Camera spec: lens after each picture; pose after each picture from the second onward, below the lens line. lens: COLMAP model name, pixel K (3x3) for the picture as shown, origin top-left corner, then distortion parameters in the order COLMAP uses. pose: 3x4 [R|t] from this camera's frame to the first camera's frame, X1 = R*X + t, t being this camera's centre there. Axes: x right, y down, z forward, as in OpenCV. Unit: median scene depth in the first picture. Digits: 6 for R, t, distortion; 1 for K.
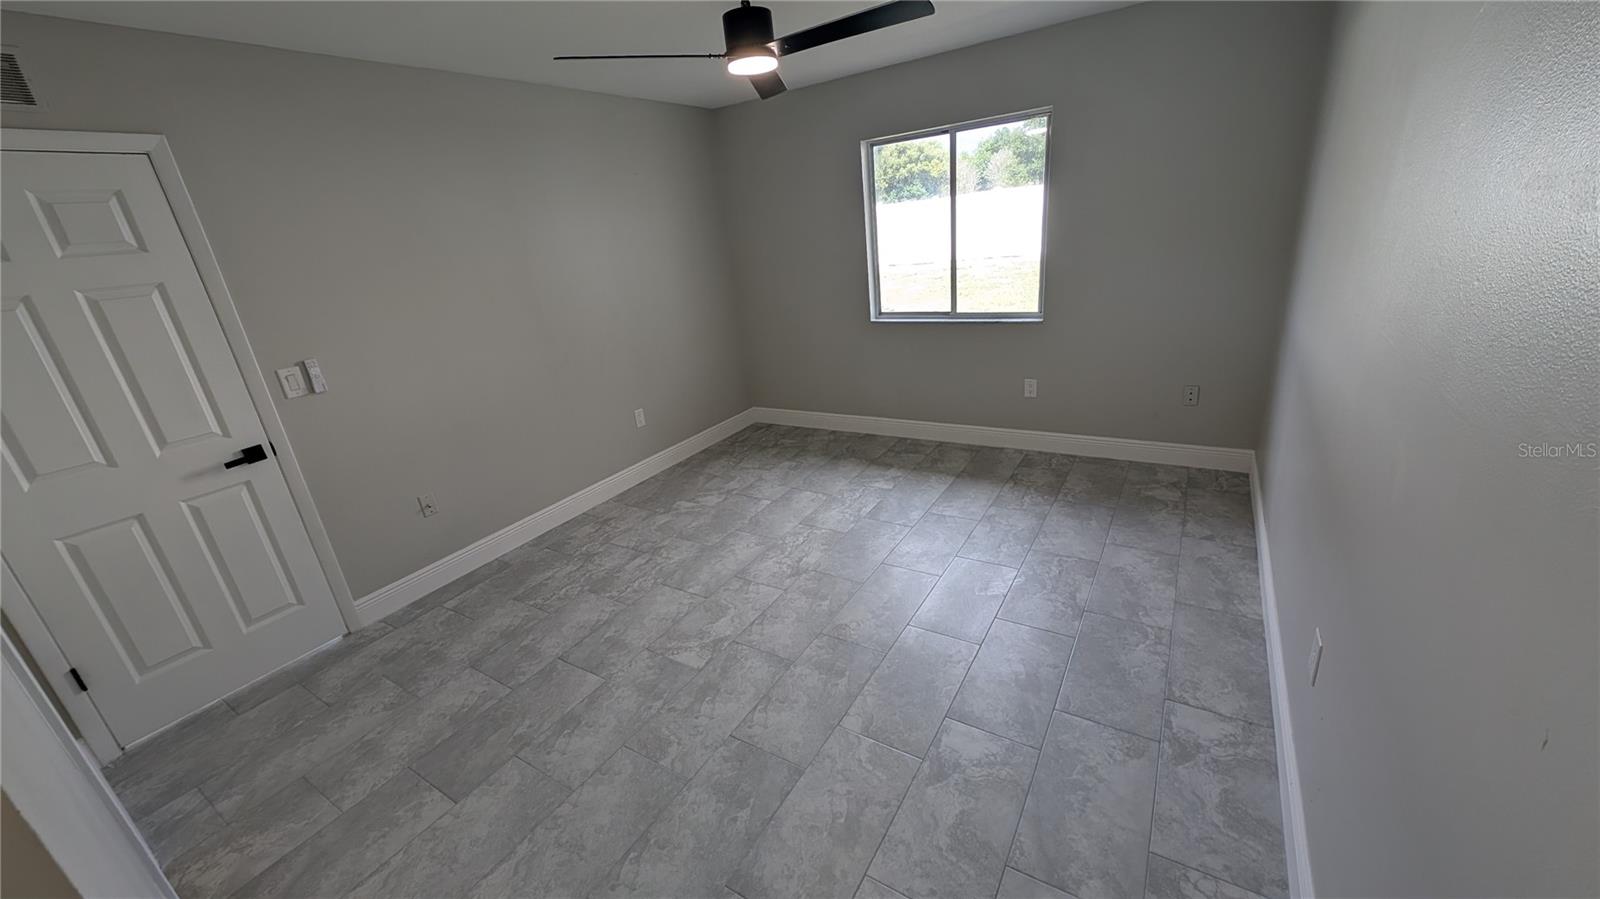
lens RADIAL K [[610.3, 0, 800.6], [0, 610.3, 443.9], [0, 0, 1]] dist [0.002237, -0.000612]
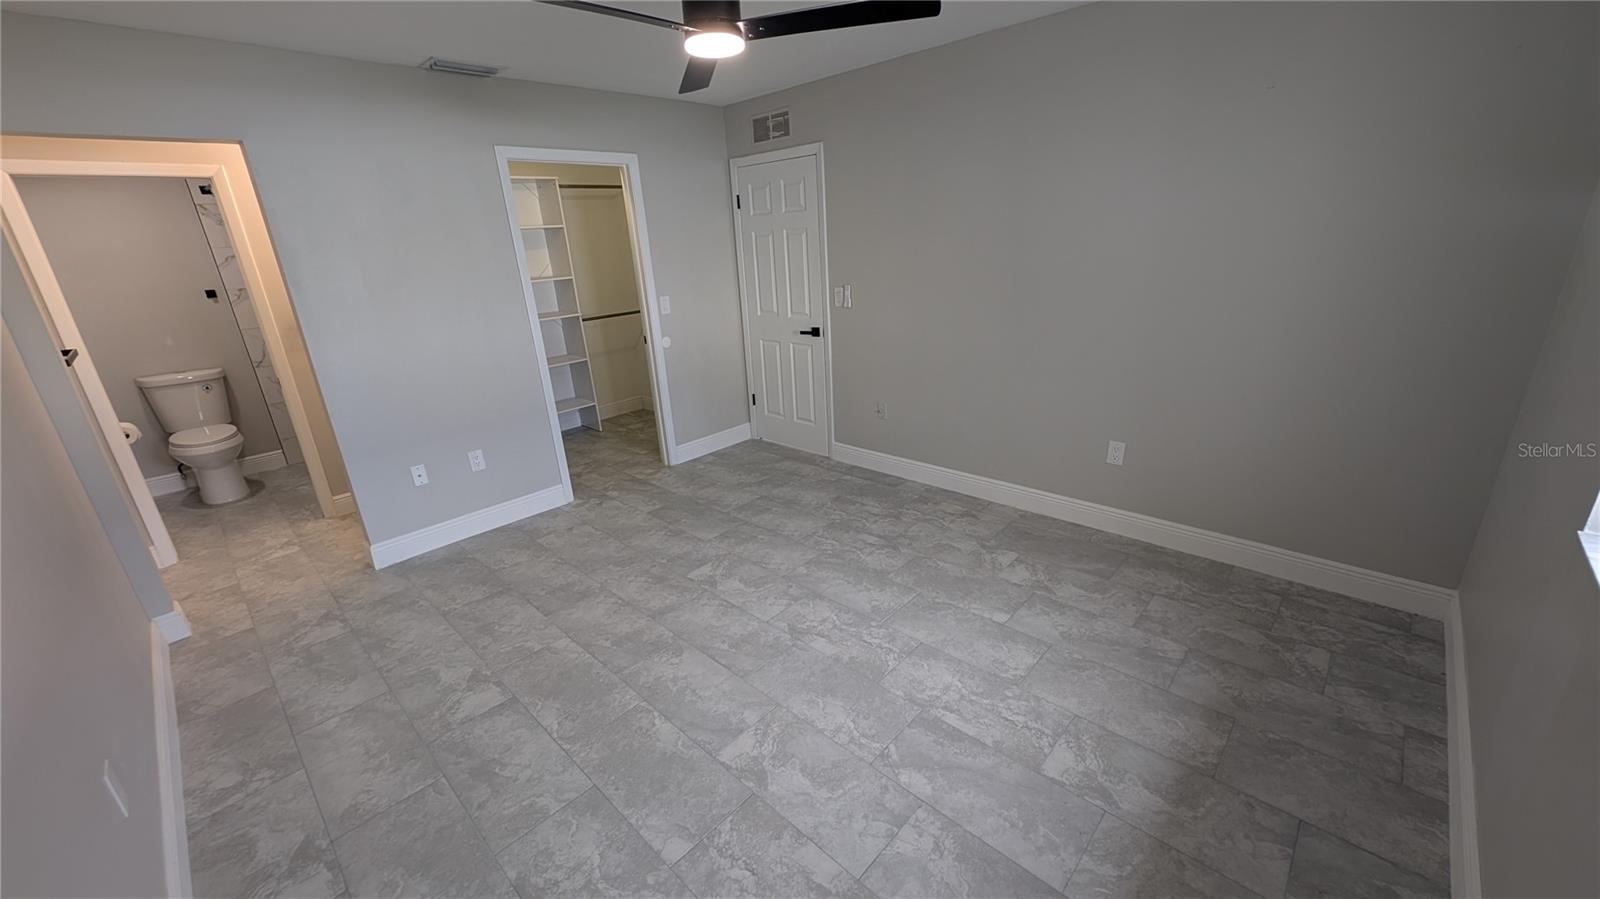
lens RADIAL K [[610.3, 0, 800.6], [0, 610.3, 443.9], [0, 0, 1]] dist [0.002237, -0.000612]
pose [[-0.187139, 0.419396, -0.888305, 0.660489], [-0.262588, 0.850017, 0.456638, -0.418517], [0.946587, 0.318712, -0.048943, 0.982970]]
